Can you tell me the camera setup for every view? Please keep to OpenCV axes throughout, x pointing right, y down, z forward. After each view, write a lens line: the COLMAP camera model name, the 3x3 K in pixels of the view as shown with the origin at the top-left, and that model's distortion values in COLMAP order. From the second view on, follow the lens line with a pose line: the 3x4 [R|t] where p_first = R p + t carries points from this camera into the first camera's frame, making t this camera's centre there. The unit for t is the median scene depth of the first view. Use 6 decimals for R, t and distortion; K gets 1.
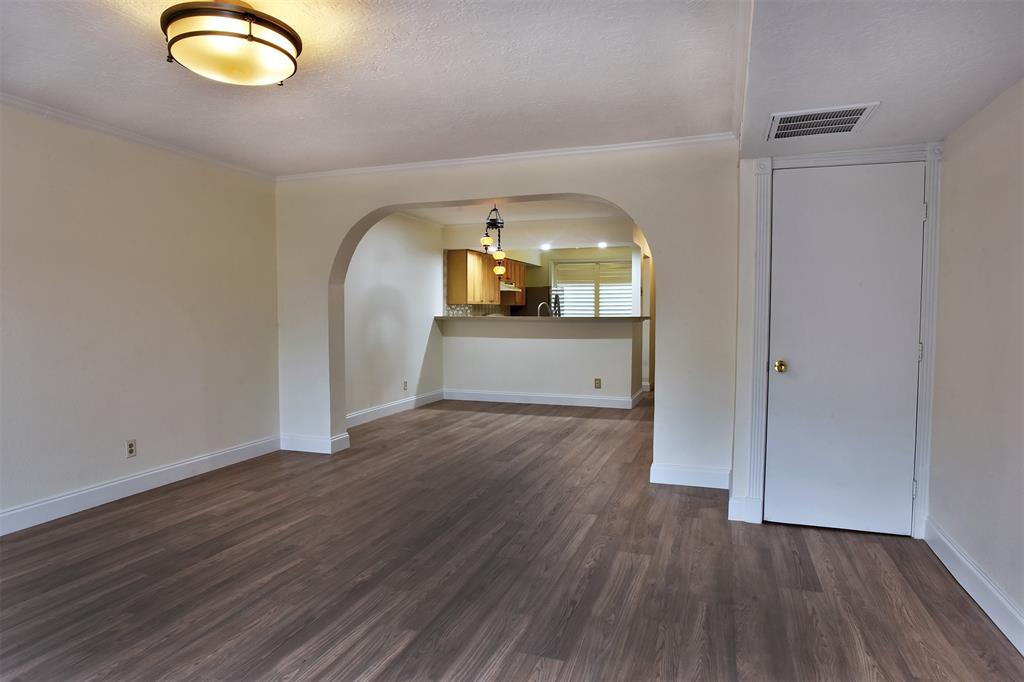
lens RADIAL K [[598.2, 0, 512.0], [0, 598.2, 341.0], [0, 0, 1]] dist [-0.105929, 0.062492]
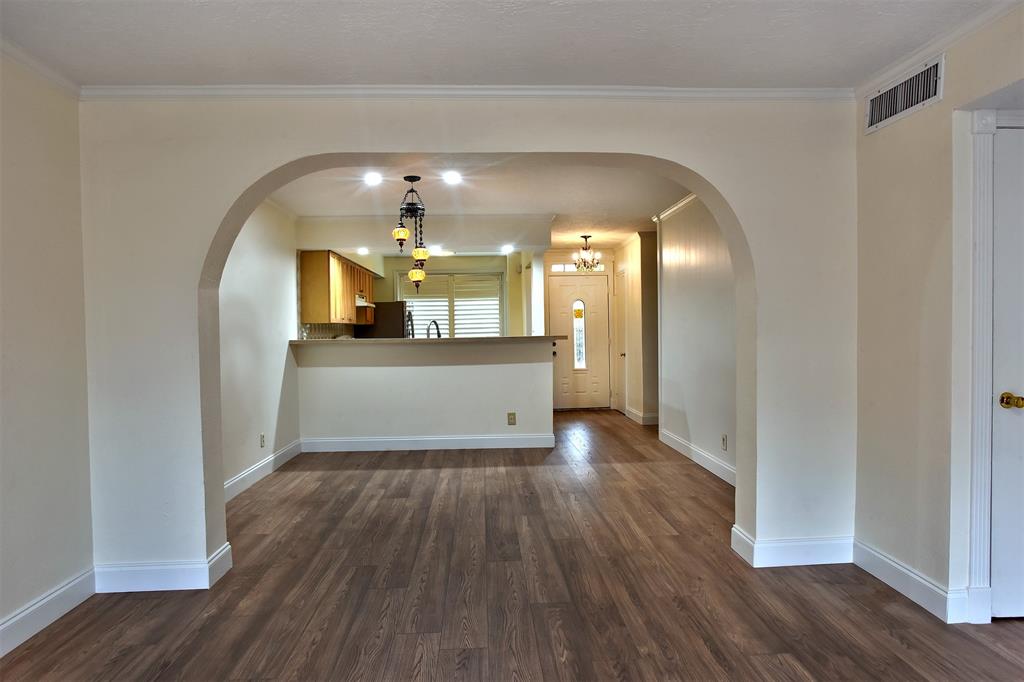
lens RADIAL K [[598.2, 0, 512.0], [0, 598.2, 341.0], [0, 0, 1]] dist [-0.105929, 0.062492]
pose [[0.923648, -0.020848, 0.382676, -0.155432], [0.032967, 0.999140, -0.025138, -0.013474], [-0.381822, 0.035834, 0.923541, 0.236135]]
